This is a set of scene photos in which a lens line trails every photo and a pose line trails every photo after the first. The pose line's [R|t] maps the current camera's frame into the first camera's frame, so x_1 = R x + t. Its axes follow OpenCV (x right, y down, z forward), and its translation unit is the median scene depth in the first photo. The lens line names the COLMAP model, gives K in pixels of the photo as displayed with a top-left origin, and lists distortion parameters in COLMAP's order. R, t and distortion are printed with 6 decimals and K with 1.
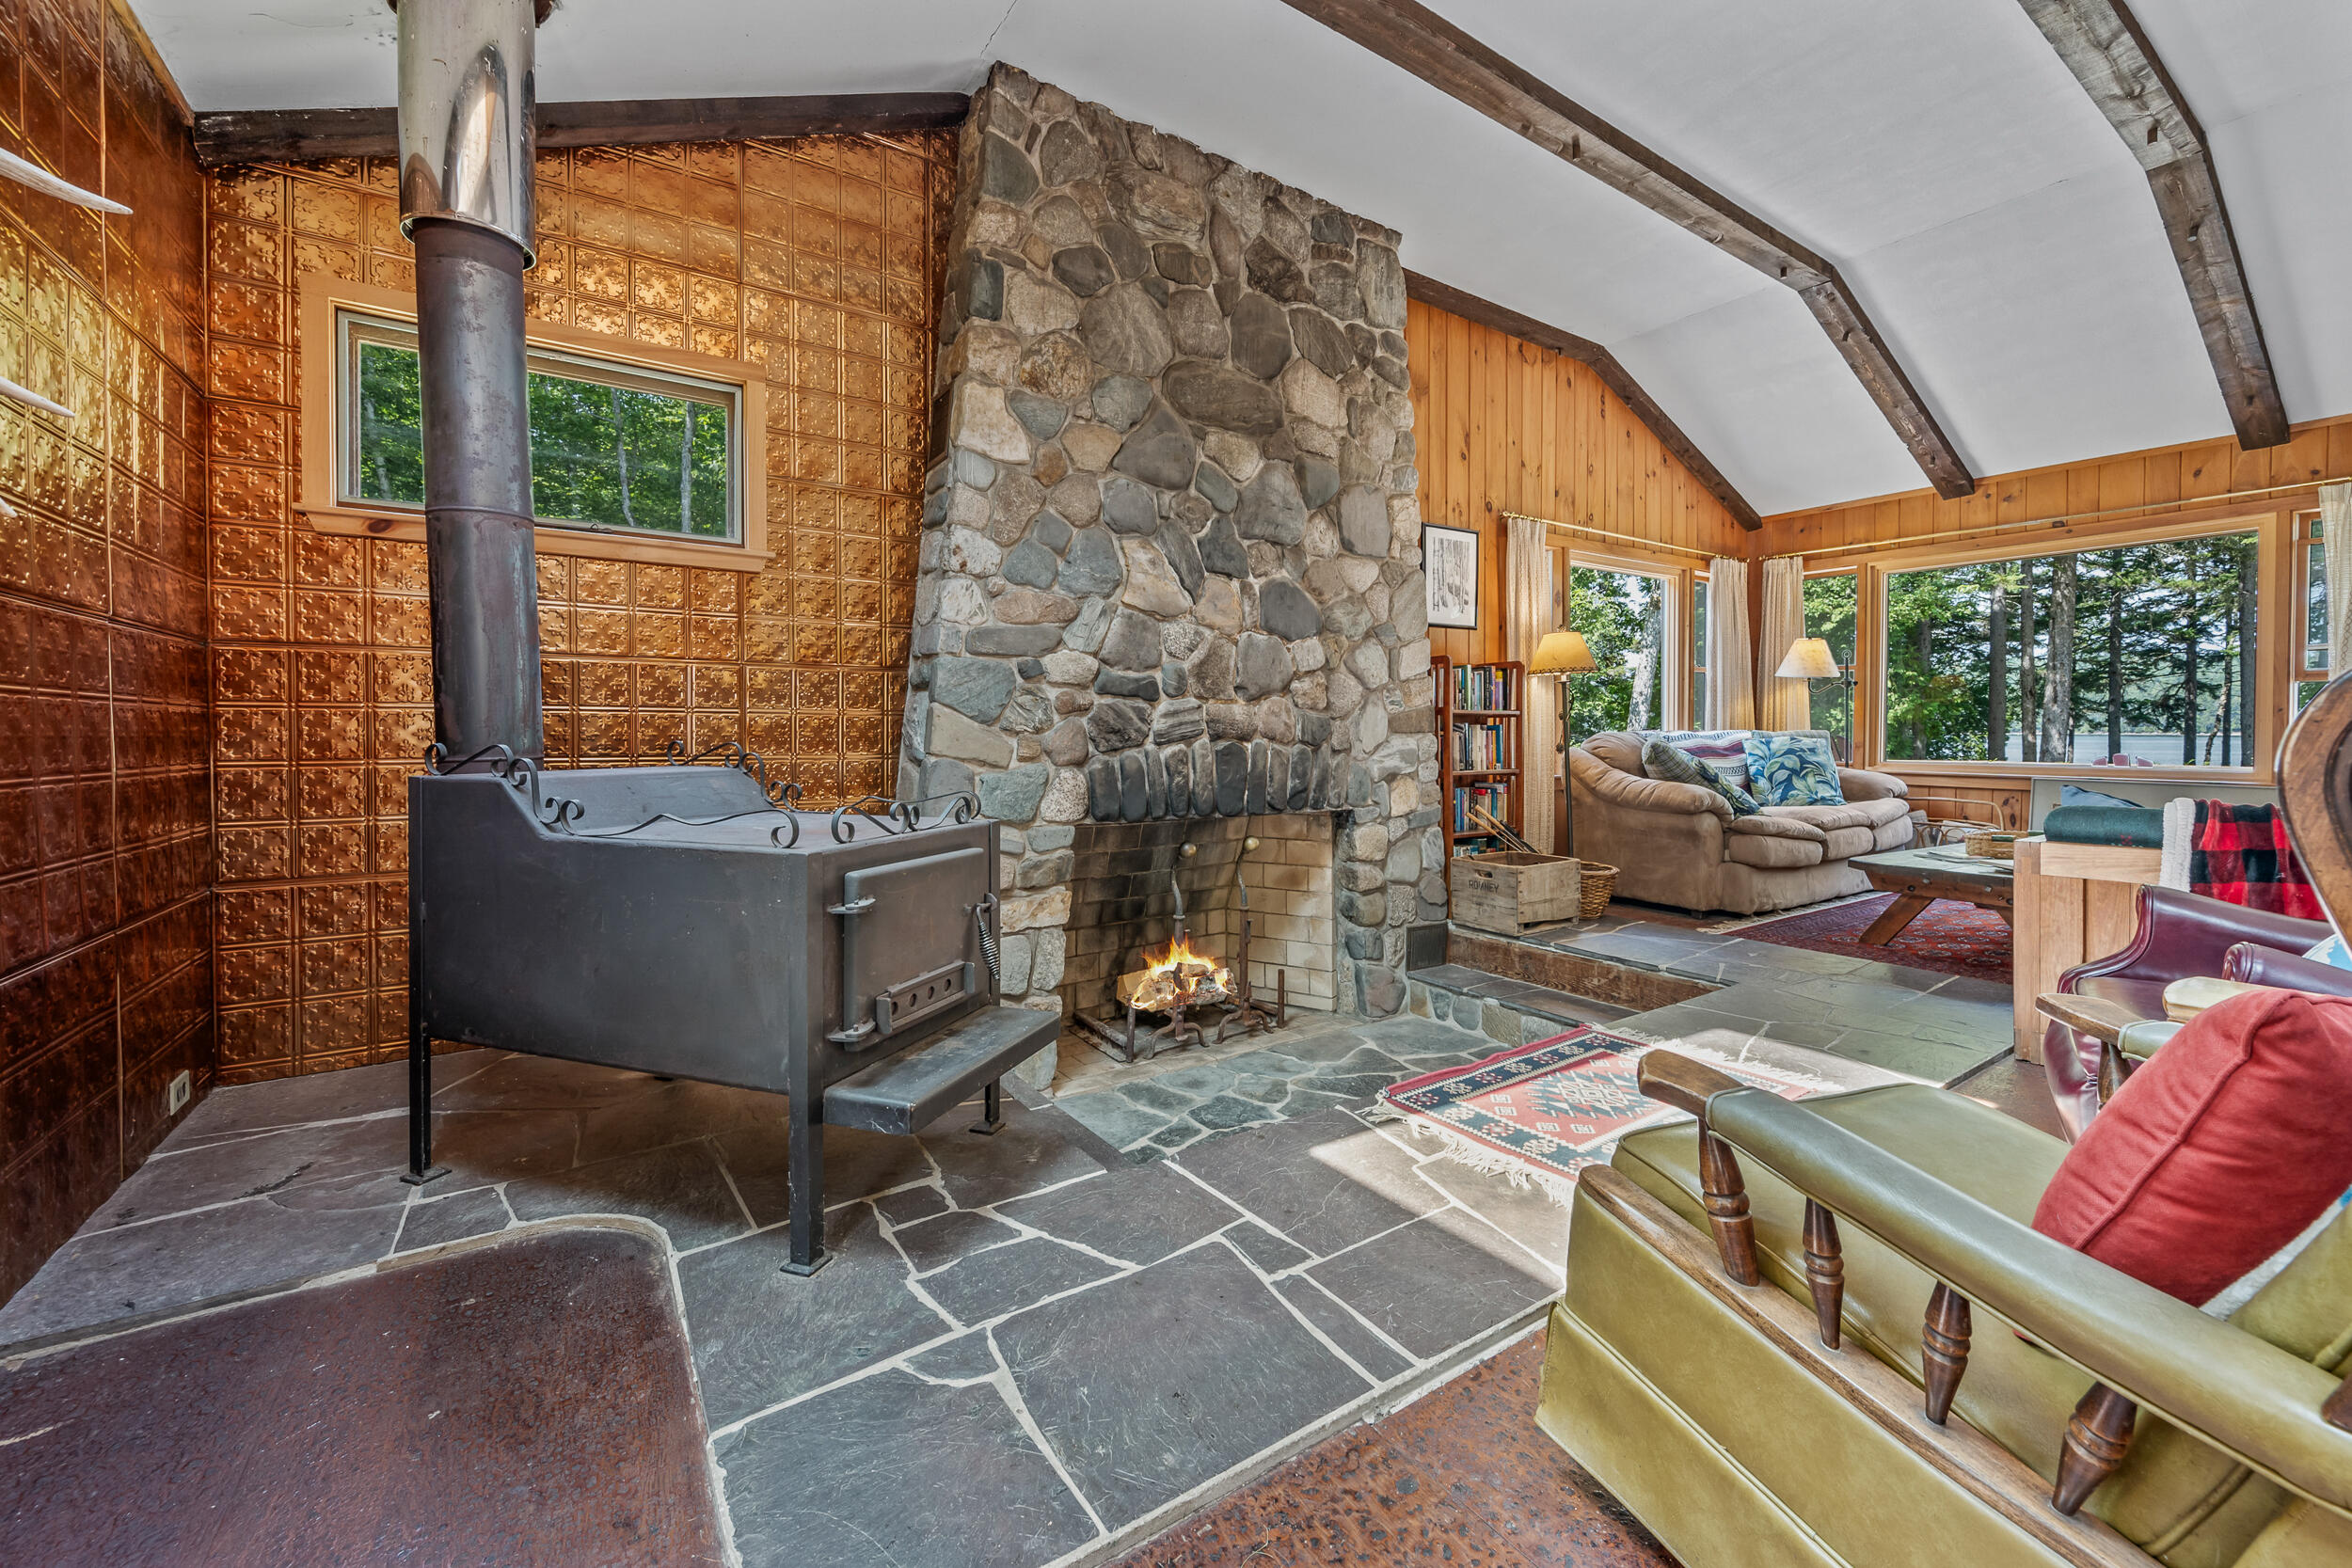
lens RADIAL K [[924.3, 0, 1191.9], [0, 924.3, 747.5], [0, 0, 1]] dist [-0.002205, -0.000637]
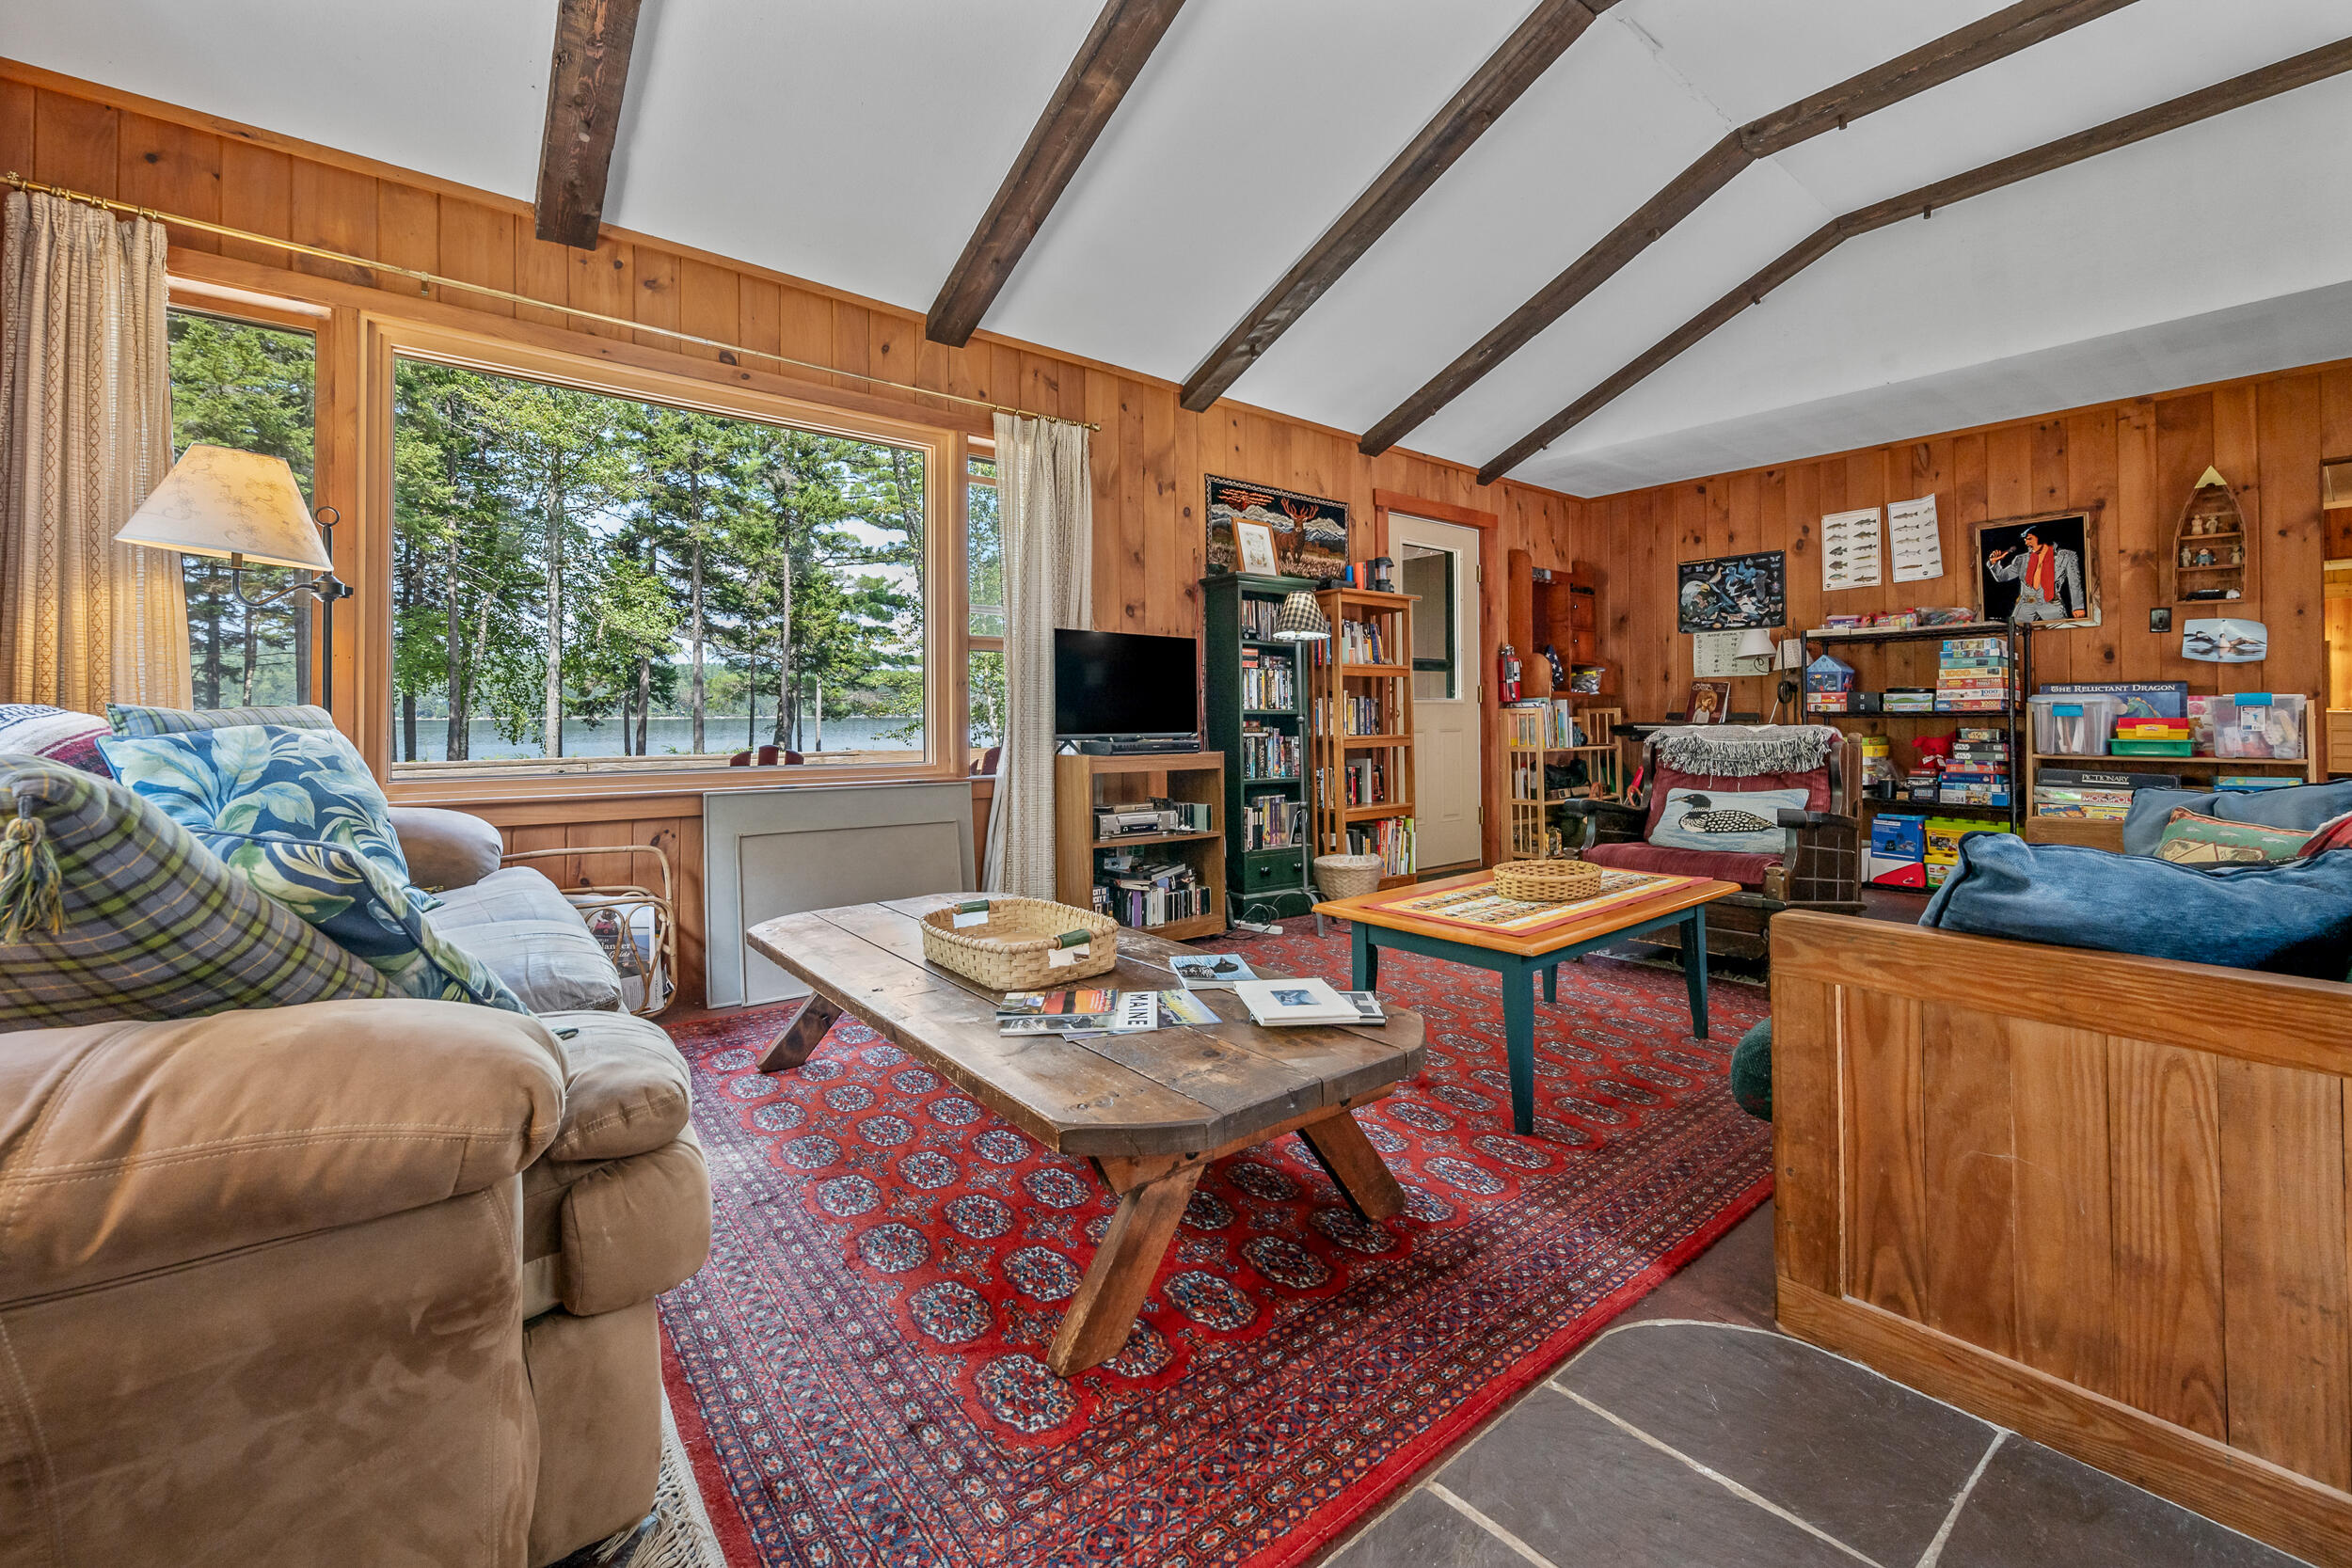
lens RADIAL K [[957.5, 0, 1189.9], [0, 957.5, 702.1], [0, 0, 1]] dist [-0.002095, -0.000735]
pose [[-0.090159, 0.013995, 0.995829, 0.411451], [0.020442, 0.999717, -0.012199, -0.013371], [-0.995718, 0.019257, -0.090420, 1.024050]]
